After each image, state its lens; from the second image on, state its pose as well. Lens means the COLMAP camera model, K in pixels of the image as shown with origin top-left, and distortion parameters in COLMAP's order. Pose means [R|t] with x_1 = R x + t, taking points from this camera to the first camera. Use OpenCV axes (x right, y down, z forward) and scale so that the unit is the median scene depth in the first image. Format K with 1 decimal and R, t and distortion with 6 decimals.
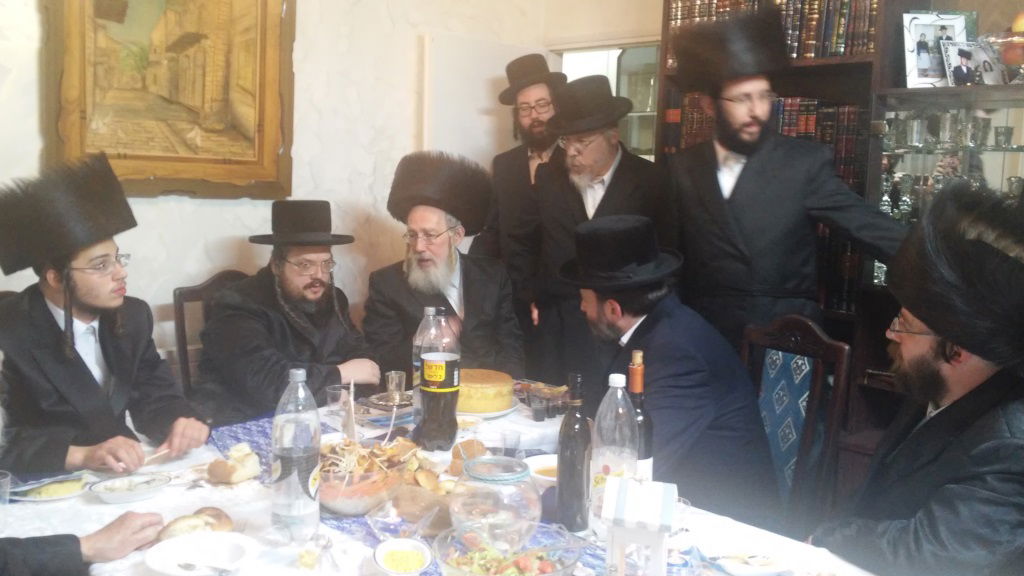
lens RADIAL K [[951.3, 0, 512.0], [0, 951.3, 288.0], [0, 0, 1]] dist [0.038320, -0.011561]
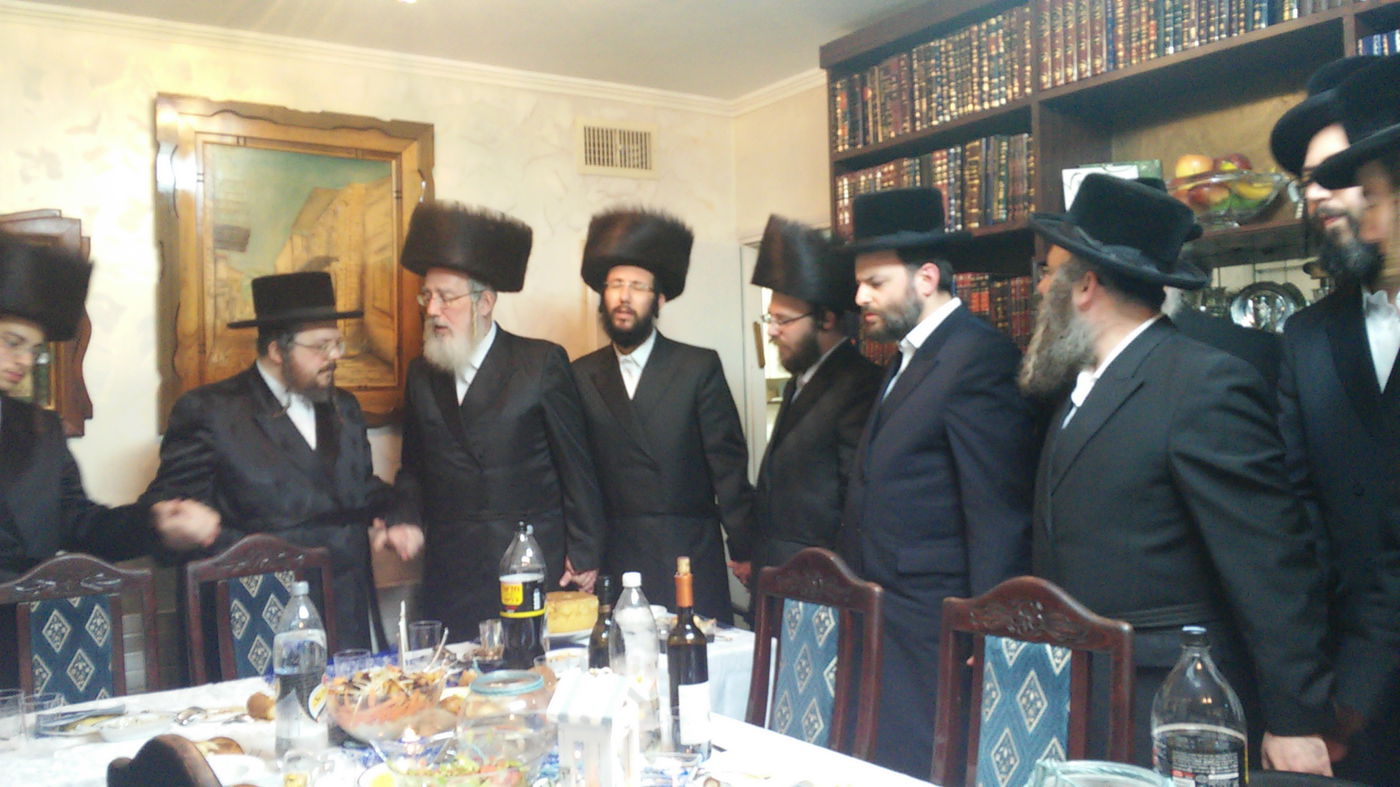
lens RADIAL K [[1176.1, 0, 700.0], [0, 1176.1, 393.5], [0, 0, 1]] dist [0.074292, -0.004693]
pose [[0.987841, -0.063107, -0.142085, 0.207201], [0.044474, 0.990424, -0.130696, 0.040653], [0.148972, 0.122788, 0.981188, -0.084633]]
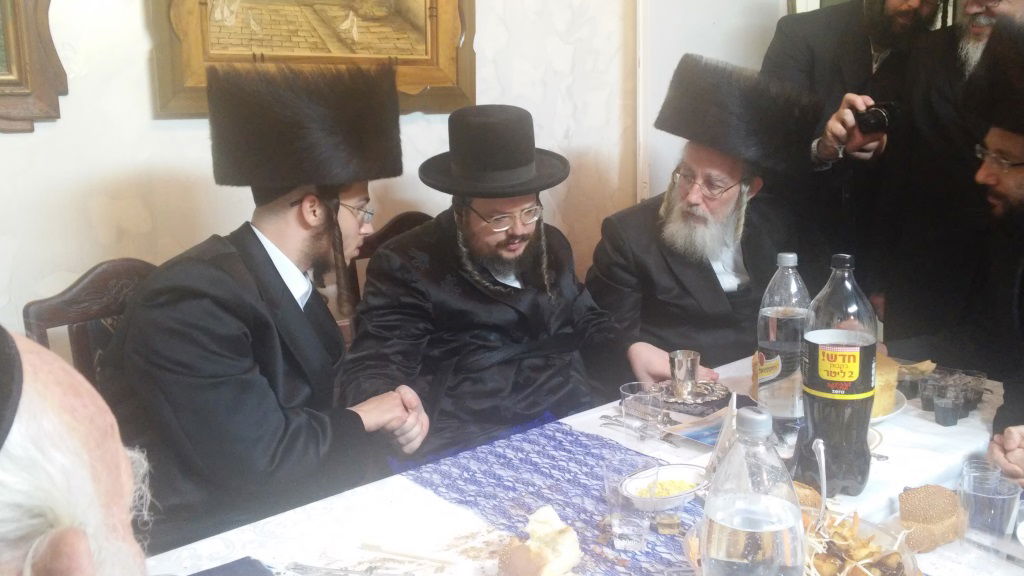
lens RADIAL K [[951.3, 0, 512.0], [0, 951.3, 288.0], [0, 0, 1]] dist [0.038320, -0.011561]
pose [[0.995932, -0.046641, -0.077093, -0.179006], [0.052052, 0.996207, 0.069727, -0.008522], [0.073548, -0.073456, 0.994583, 0.308508]]
